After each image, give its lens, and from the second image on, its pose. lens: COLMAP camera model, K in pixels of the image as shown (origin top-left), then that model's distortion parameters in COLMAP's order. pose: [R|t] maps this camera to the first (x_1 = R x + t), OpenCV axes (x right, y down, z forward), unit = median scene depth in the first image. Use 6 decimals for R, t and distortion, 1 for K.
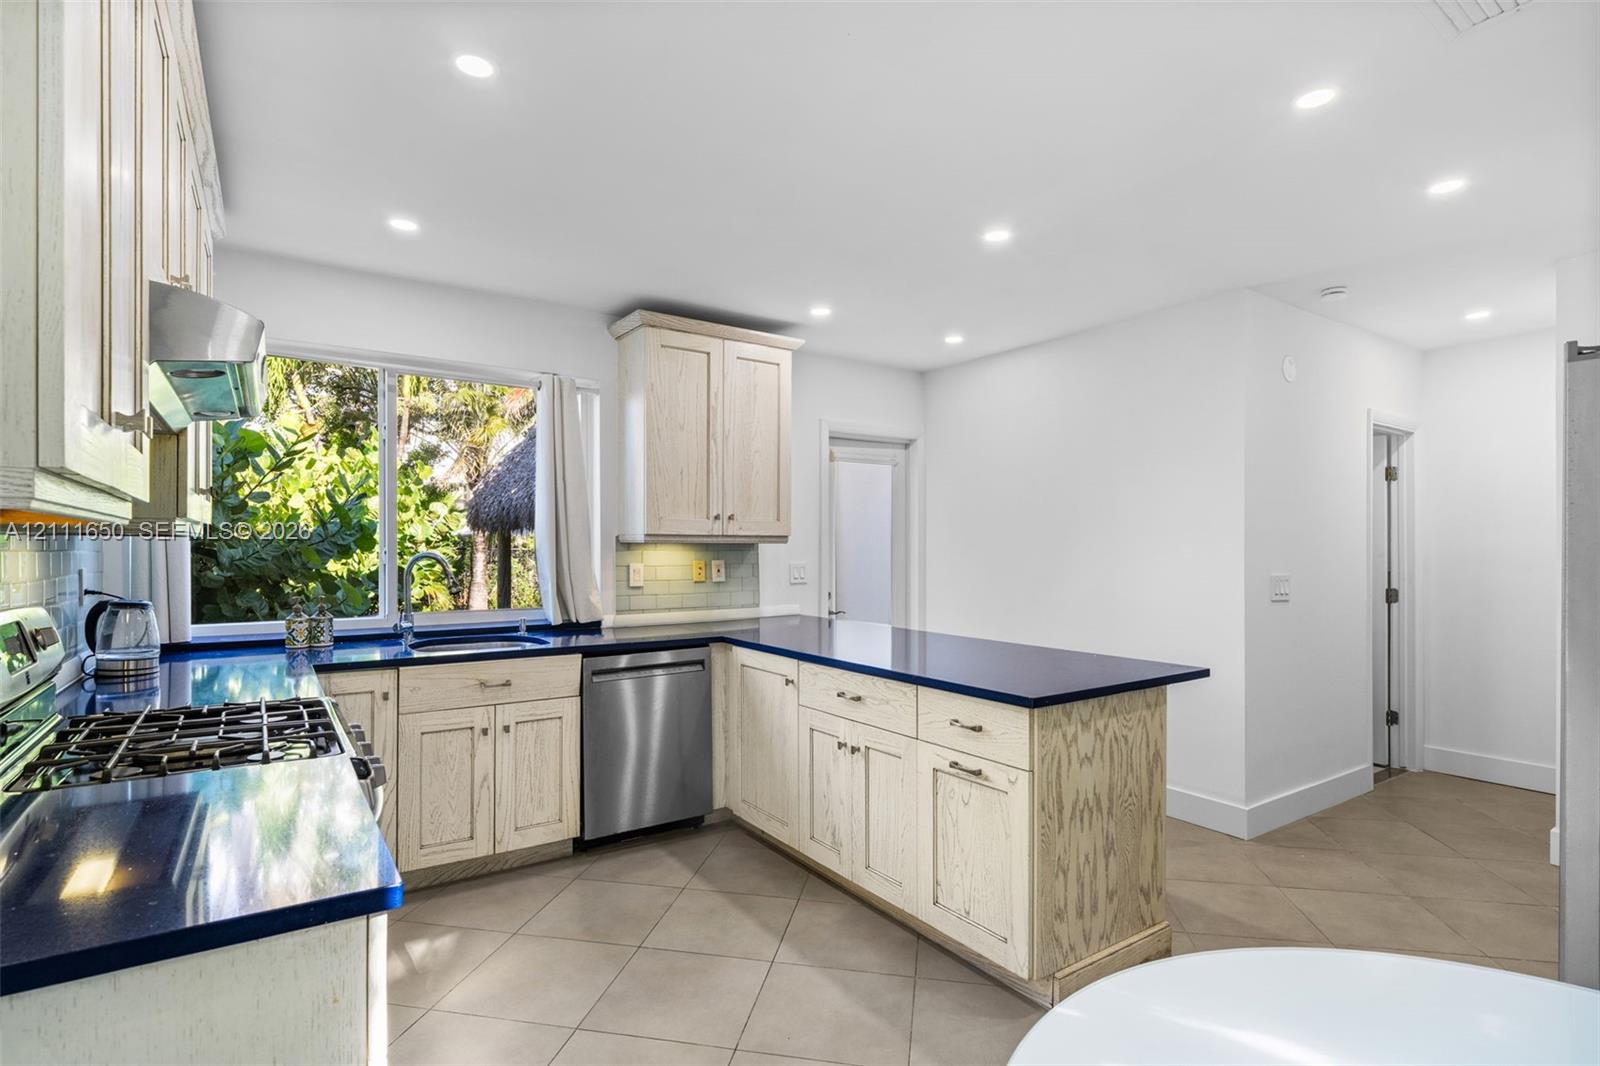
lens RADIAL K [[790.6, 0, 794.2], [0, 790.6, 553.3], [0, 0, 1]] dist [-0.002004, -0.000111]
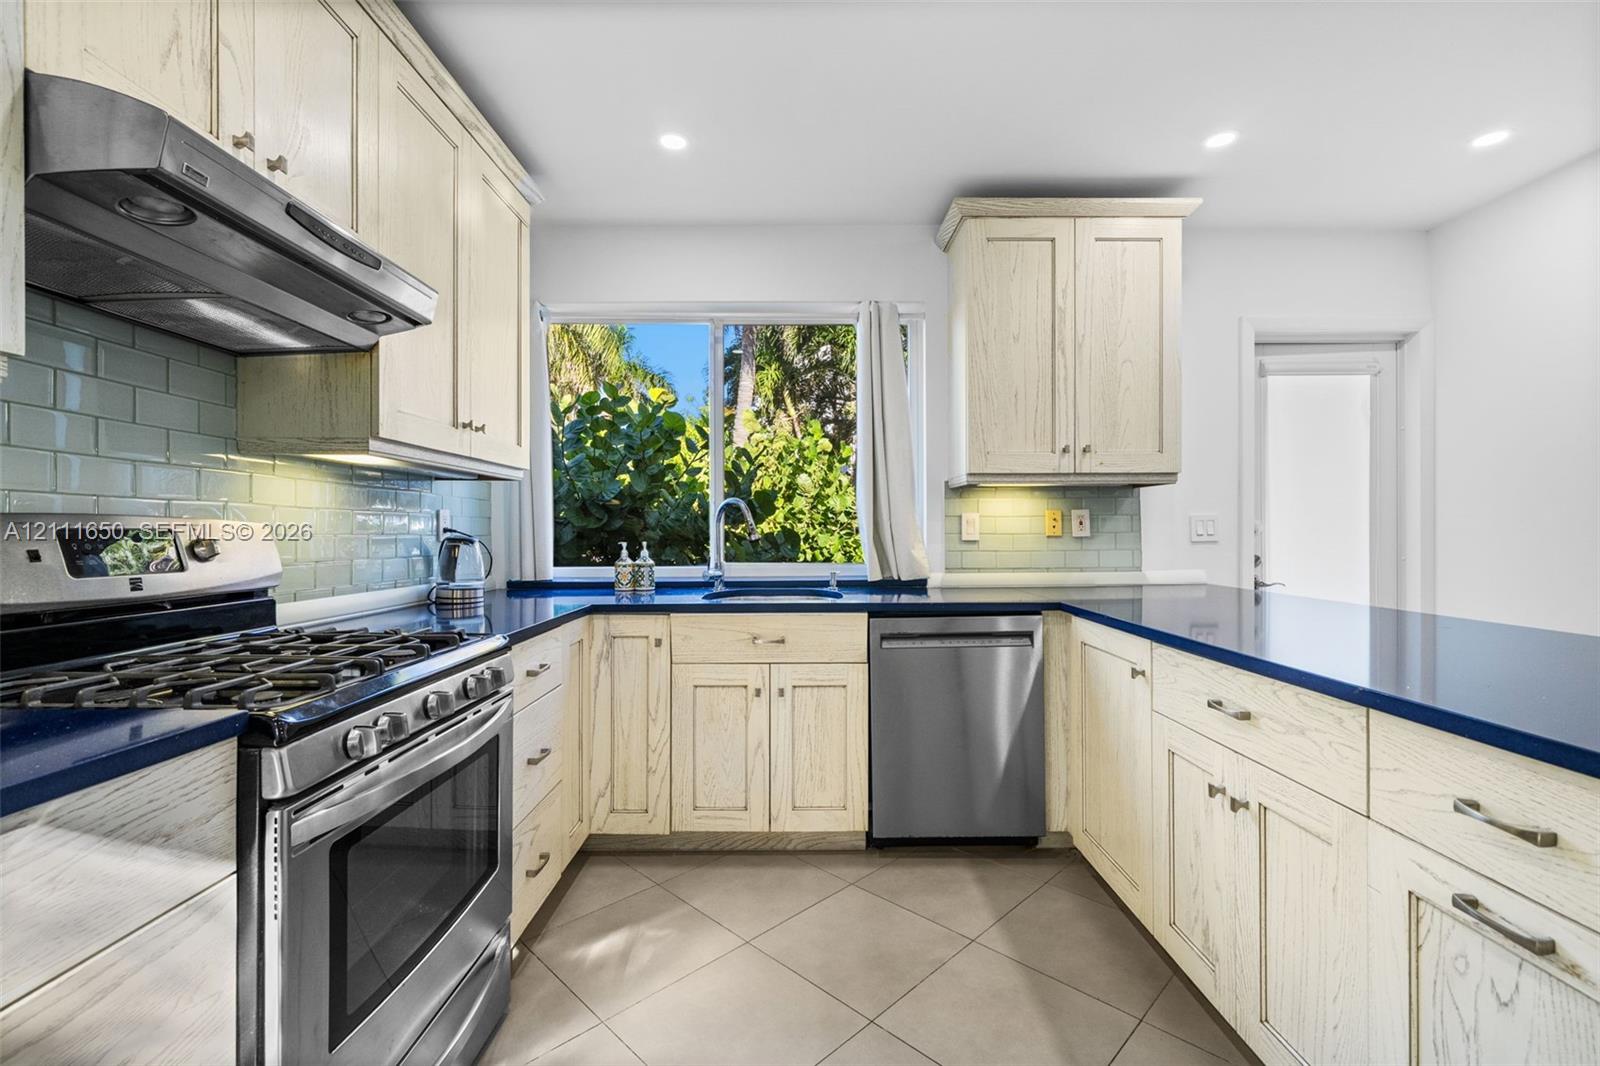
lens RADIAL K [[696.6, 0, 802.9], [0, 696.6, 537.3], [0, 0, 1]] dist [-0.001461, 0.000033]
pose [[0.829708, -0.001571, -0.558195, 0.078691], [0.001974, 0.999998, 0.000119, 0.044765], [0.558193, -0.001200, 0.829710, 0.332332]]
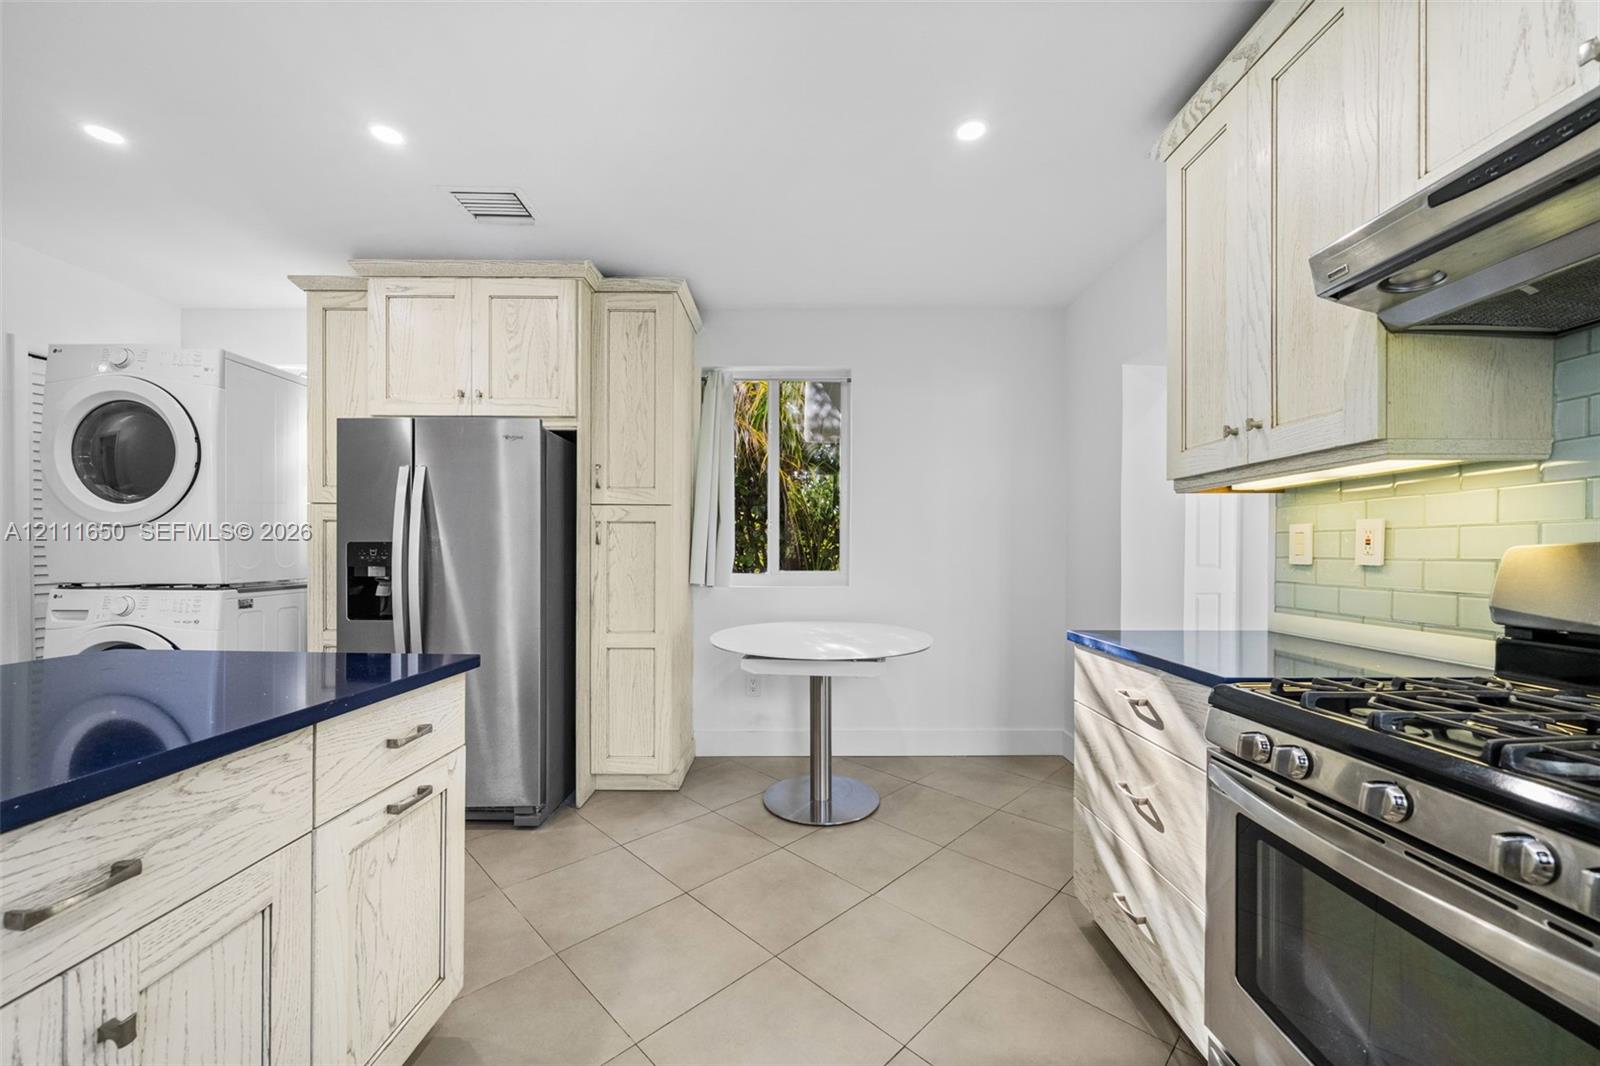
lens RADIAL K [[604.4, 0, 805.8], [0, 604.4, 555.5], [0, 0, 1]] dist [-0.006303, -0.000061]
pose [[-0.831806, -0.008593, 0.554999, -0.234491], [-0.004457, 0.999951, 0.008802, 0.039448], [-0.555048, 0.004848, -0.831804, 0.843213]]
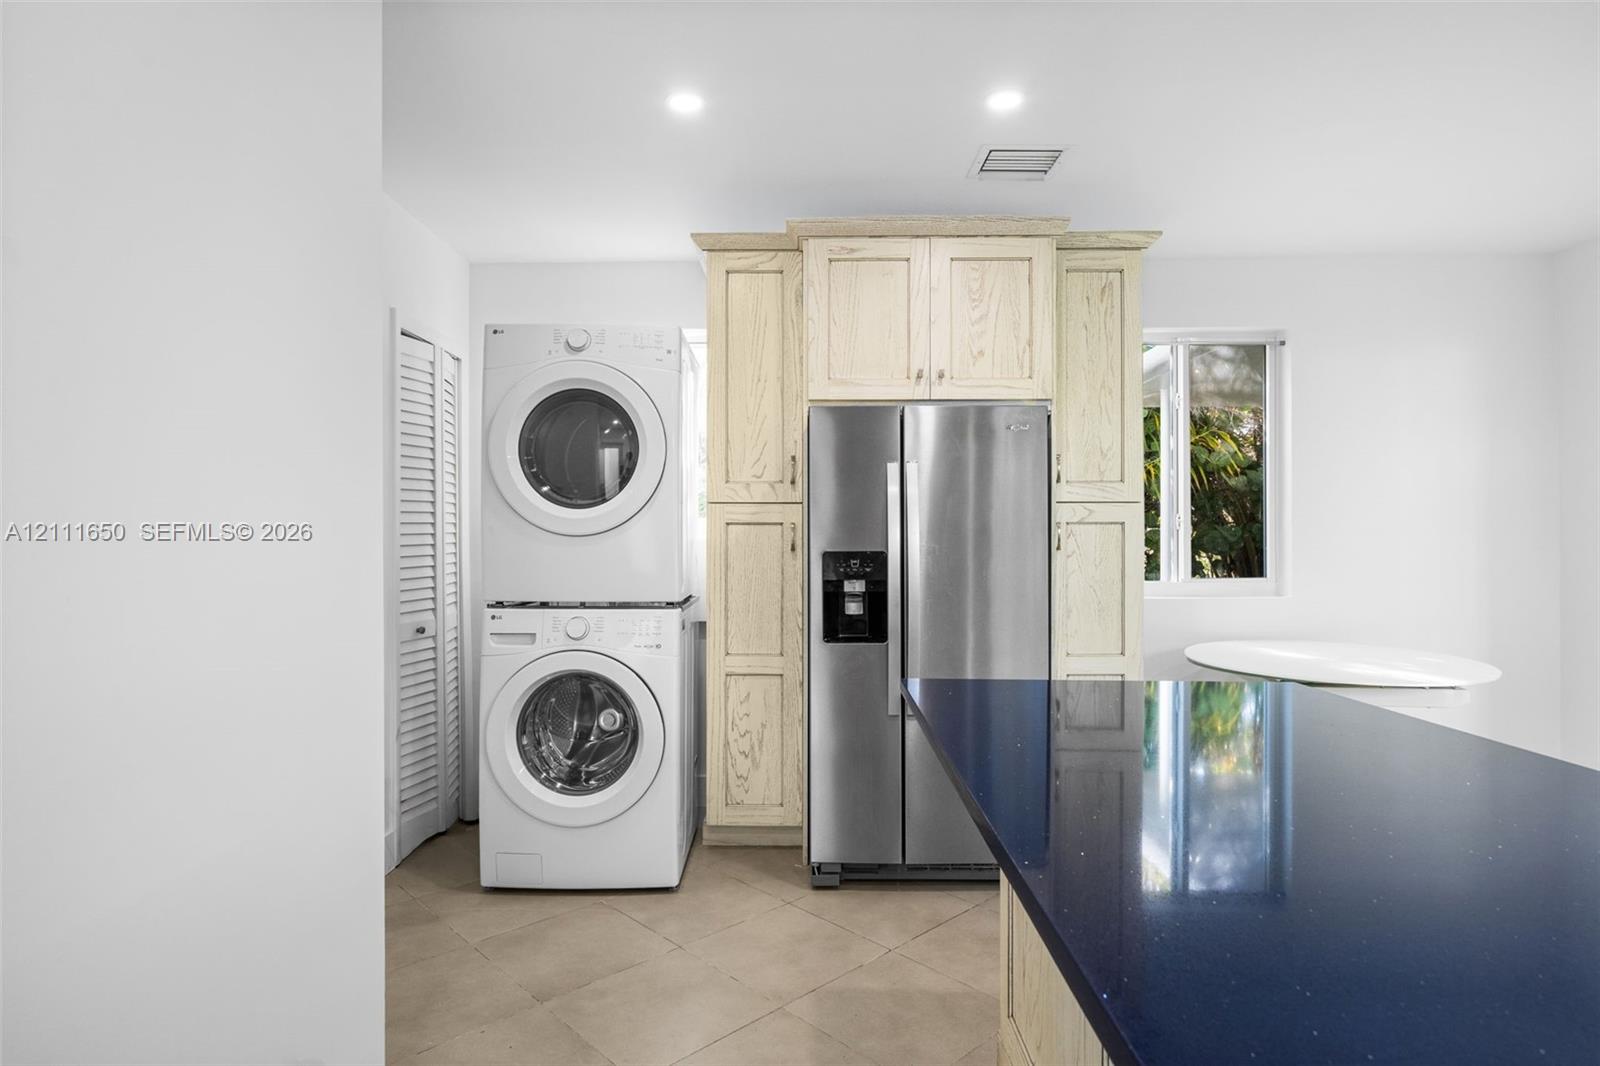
lens RADIAL K [[850.5, 0, 800.0], [0, 850.5, 533.0], [0, 0, 1]] dist [-0.002366, -0.000007]
pose [[-0.823256, 0.003475, 0.567659, 0.137941], [0.001897, 0.999993, -0.003370, 0.016729], [-0.567667, -0.001697, -0.823257, 1.265738]]
